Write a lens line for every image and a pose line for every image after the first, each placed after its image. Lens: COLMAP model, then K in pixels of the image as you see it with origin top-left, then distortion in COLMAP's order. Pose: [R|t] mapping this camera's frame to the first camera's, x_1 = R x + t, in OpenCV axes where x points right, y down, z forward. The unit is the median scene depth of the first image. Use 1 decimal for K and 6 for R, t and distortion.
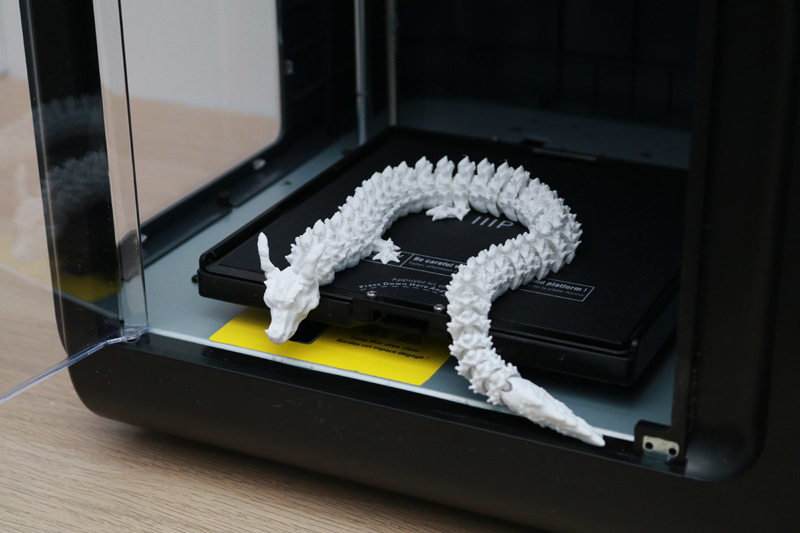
lens RADIAL K [[1622.9, 0, 400.0], [0, 1622.9, 266.5], [0, 0, 1]] dist [-0.023710, -0.041917]
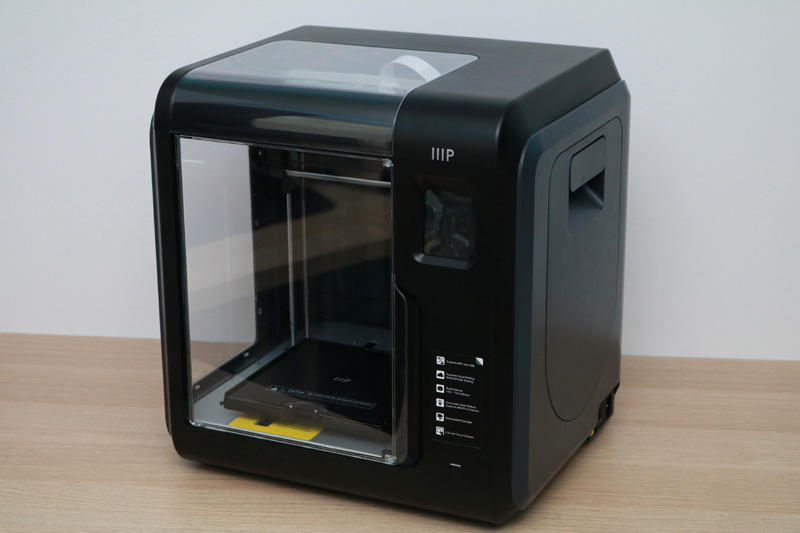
lens RADIAL K [[1669.5, 0, 400.0], [0, 1669.5, 266.5], [0, 0, 1]] dist [-0.037572, -0.108341]
pose [[0.999800, 0.004011, 0.019616, 0.081532], [-0.001994, 0.994804, -0.101793, 0.051232], [-0.019922, 0.101734, 0.994612, -1.340446]]
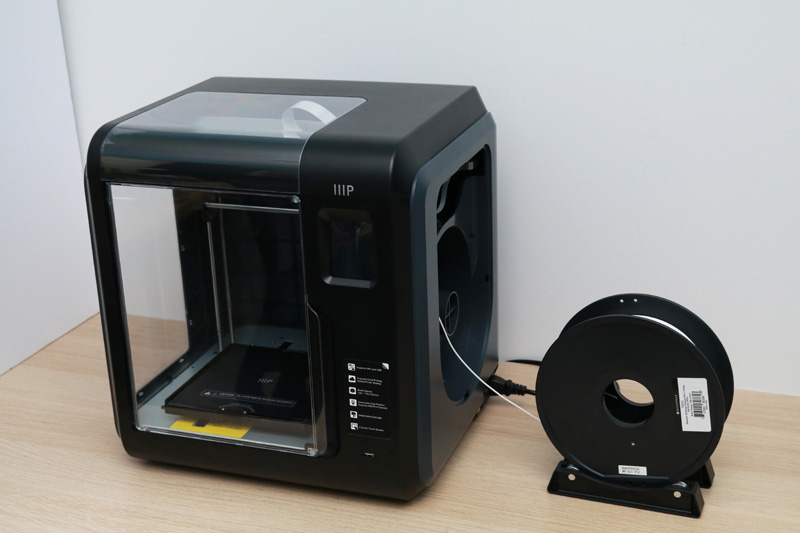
lens RADIAL K [[1267.1, 0, 400.0], [0, 1267.1, 266.5], [0, 0, 1]] dist [-0.028075, 0.015095]
pose [[0.993142, -0.057447, 0.101827, 0.066371], [0.065080, 0.995185, -0.073291, -0.042307], [-0.097127, 0.079415, 0.992099, -1.106313]]
